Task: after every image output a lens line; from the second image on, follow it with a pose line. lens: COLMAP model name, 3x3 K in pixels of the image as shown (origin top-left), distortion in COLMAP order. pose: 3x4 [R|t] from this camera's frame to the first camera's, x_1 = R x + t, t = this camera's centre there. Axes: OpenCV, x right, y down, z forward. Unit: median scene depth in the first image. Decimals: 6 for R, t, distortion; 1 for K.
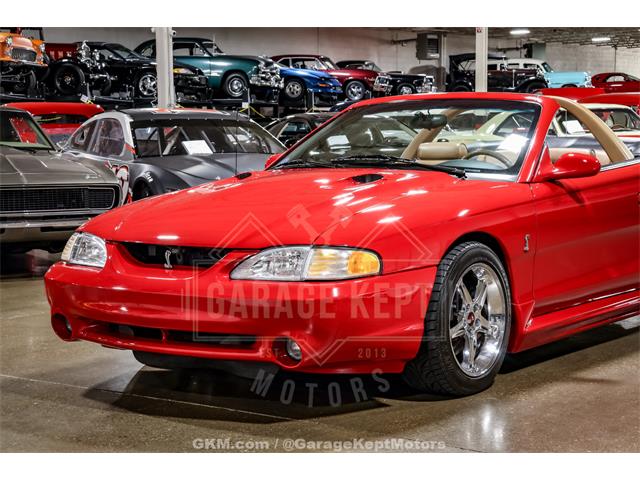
lens RADIAL K [[1768.0, 0, 320.0], [0, 1768.0, 240.0], [0, 0, 1]] dist [0.465469, 1.634324]
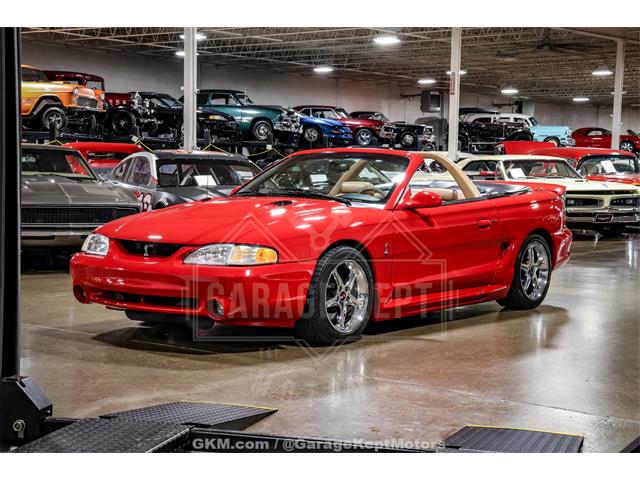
lens RADIAL K [[1768.0, 0, 320.0], [0, 1768.0, 240.0], [0, 0, 1]] dist [0.465469, 1.634324]
pose [[0.998572, 0.029955, -0.044237, 0.063558], [-0.030867, 0.999322, -0.020069, 0.013144], [0.043606, 0.021406, 0.998819, -0.259626]]
